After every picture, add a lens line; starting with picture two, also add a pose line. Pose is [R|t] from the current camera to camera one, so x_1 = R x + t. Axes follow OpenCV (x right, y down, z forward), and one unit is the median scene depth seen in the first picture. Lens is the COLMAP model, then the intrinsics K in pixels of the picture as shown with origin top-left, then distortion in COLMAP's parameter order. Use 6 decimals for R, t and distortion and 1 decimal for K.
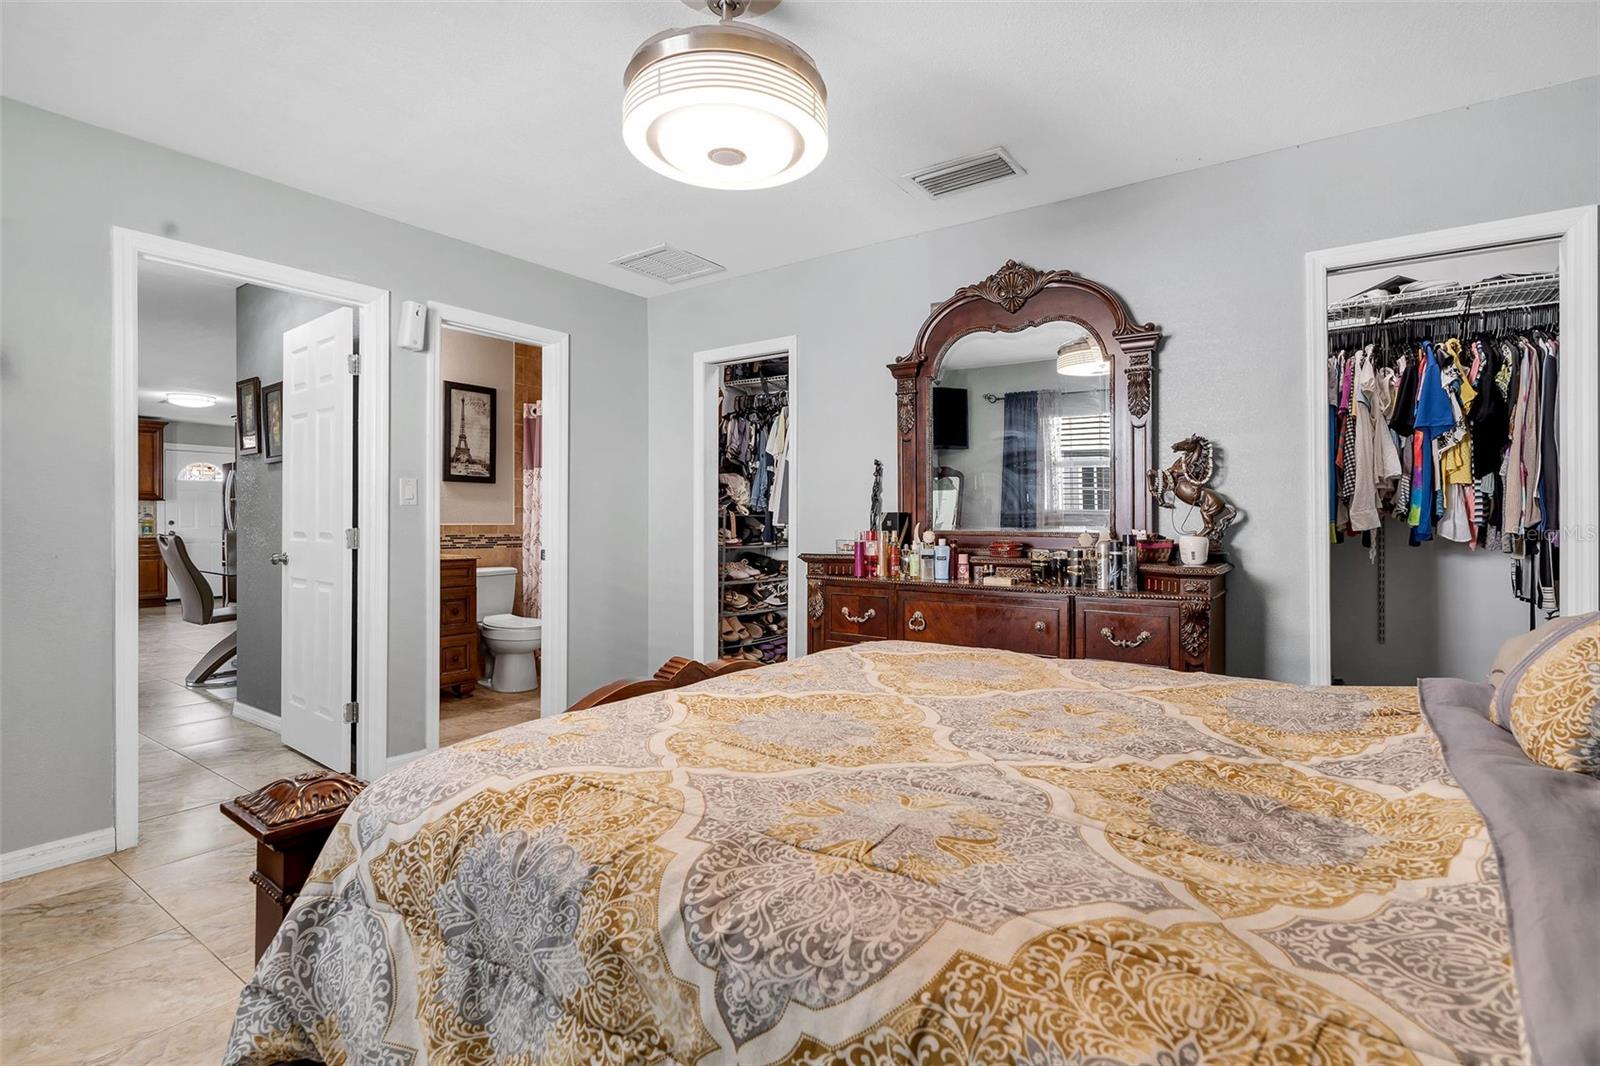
lens RADIAL K [[756.2, 0, 797.8], [0, 756.2, 525.6], [0, 0, 1]] dist [0.001594, 0.000129]
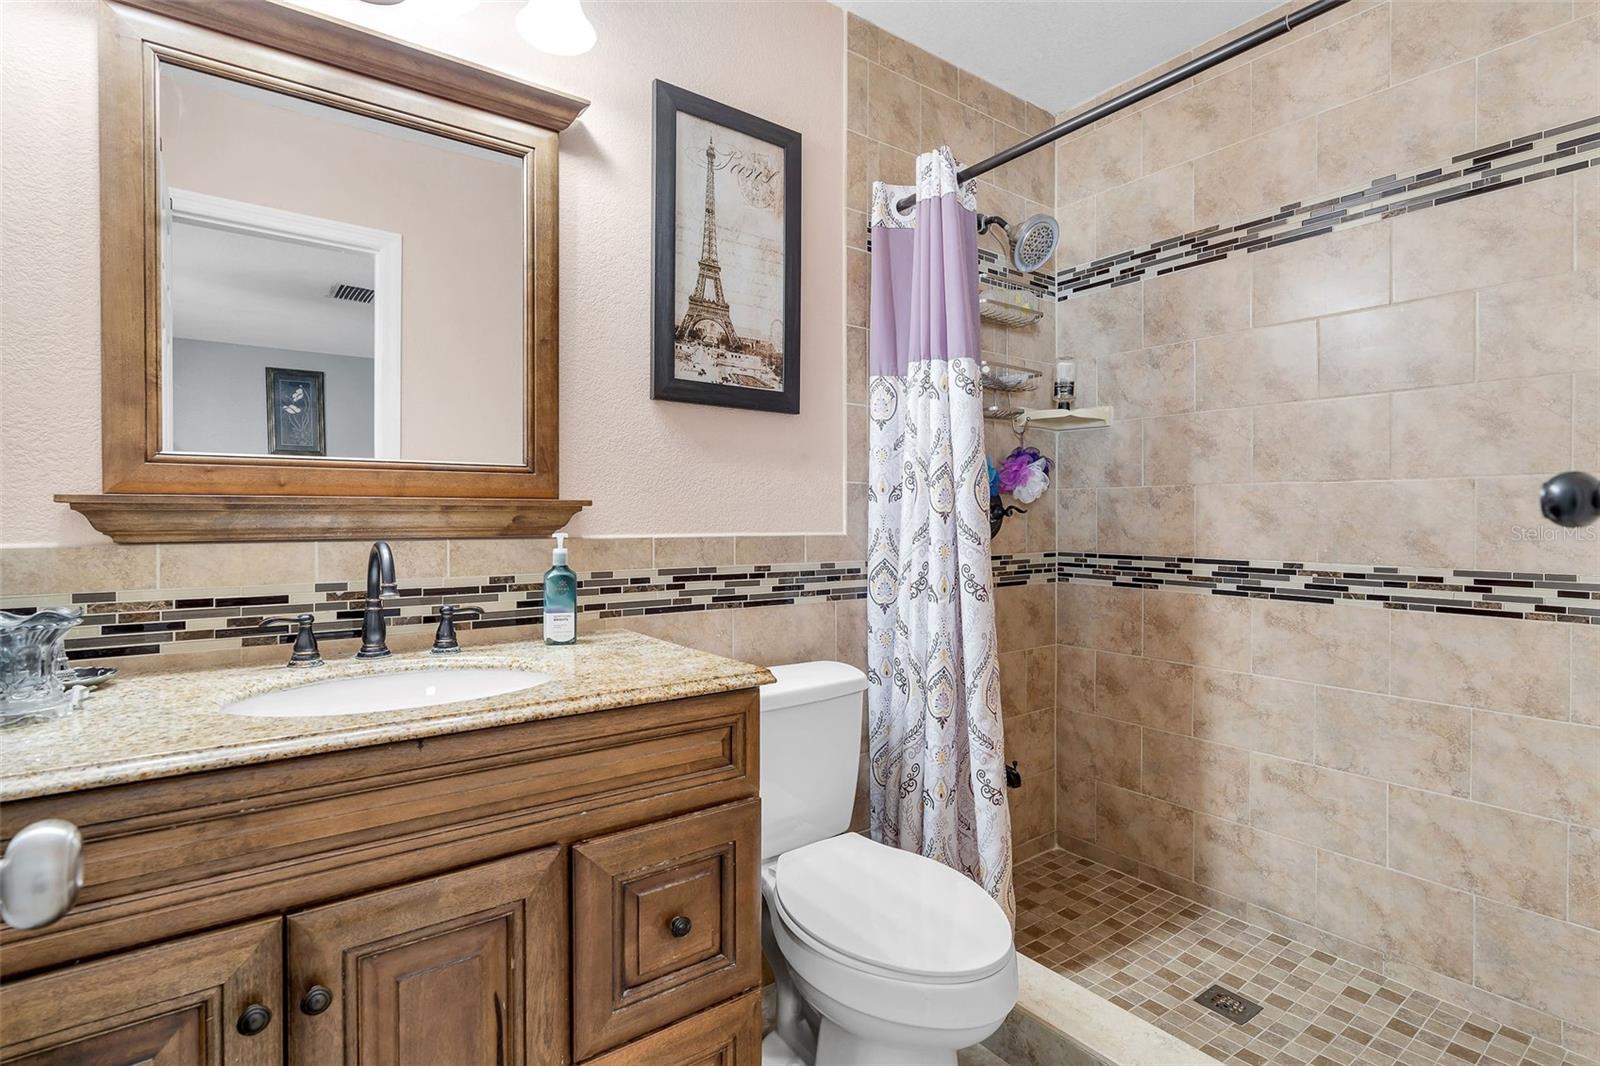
lens RADIAL K [[756.2, 0, 798.9], [0, 756.2, 529.1], [0, 0, 1]] dist [0.001594, 0.000129]
pose [[0.952778, 0.002065, -0.303661, -0.299821], [-0.000700, 0.999989, 0.004604, -0.005492], [0.303668, -0.004174, 0.952769, 0.684019]]
